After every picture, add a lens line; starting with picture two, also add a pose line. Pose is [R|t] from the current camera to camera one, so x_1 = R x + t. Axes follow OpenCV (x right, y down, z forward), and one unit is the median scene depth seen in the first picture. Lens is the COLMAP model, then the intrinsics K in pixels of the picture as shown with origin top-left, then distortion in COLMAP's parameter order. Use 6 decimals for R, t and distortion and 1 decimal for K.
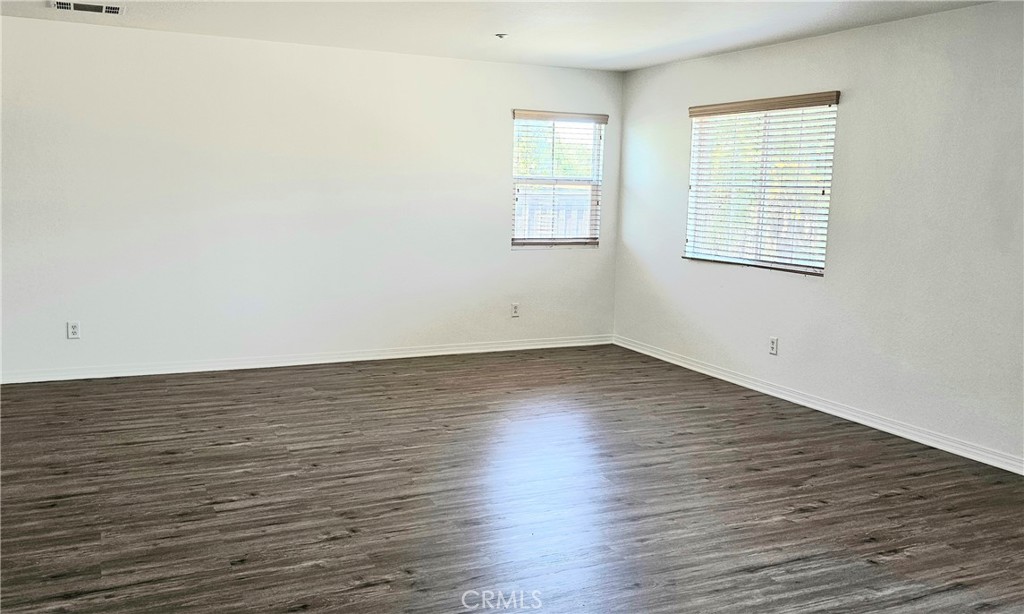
lens RADIAL K [[922.5, 0, 494.3], [0, 922.5, 307.7], [0, 0, 1]] dist [0.117125, -0.183916]
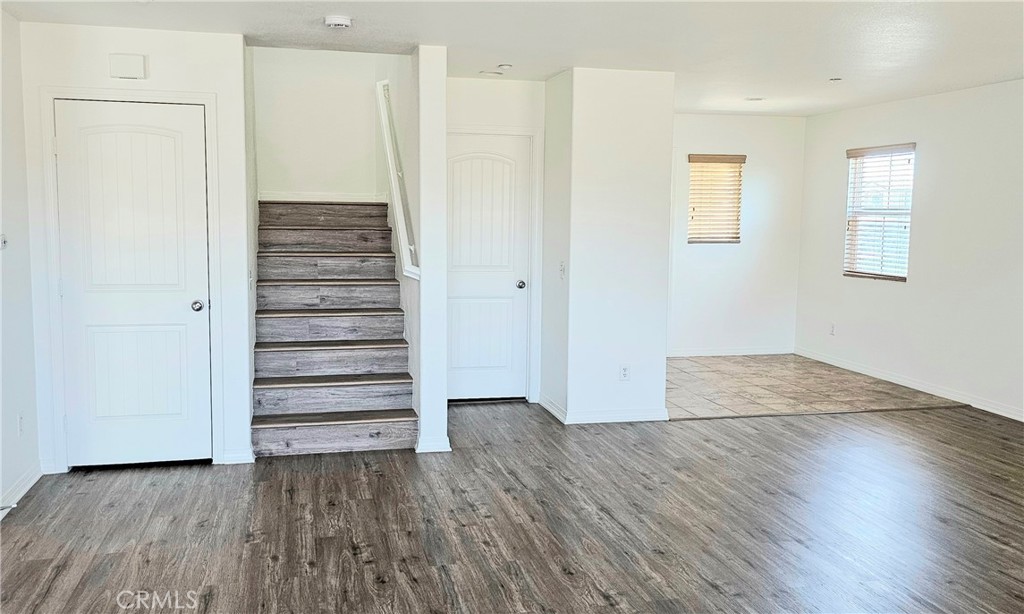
lens RADIAL K [[857.6, 0, 495.7], [0, 857.6, 305.2], [0, 0, 1]] dist [0.045958, -0.004975]
pose [[-0.211543, 0.082426, -0.973887, 0.774303], [-0.143301, 0.983053, 0.114329, -0.123761], [0.966806, 0.163744, -0.196146, 0.927187]]
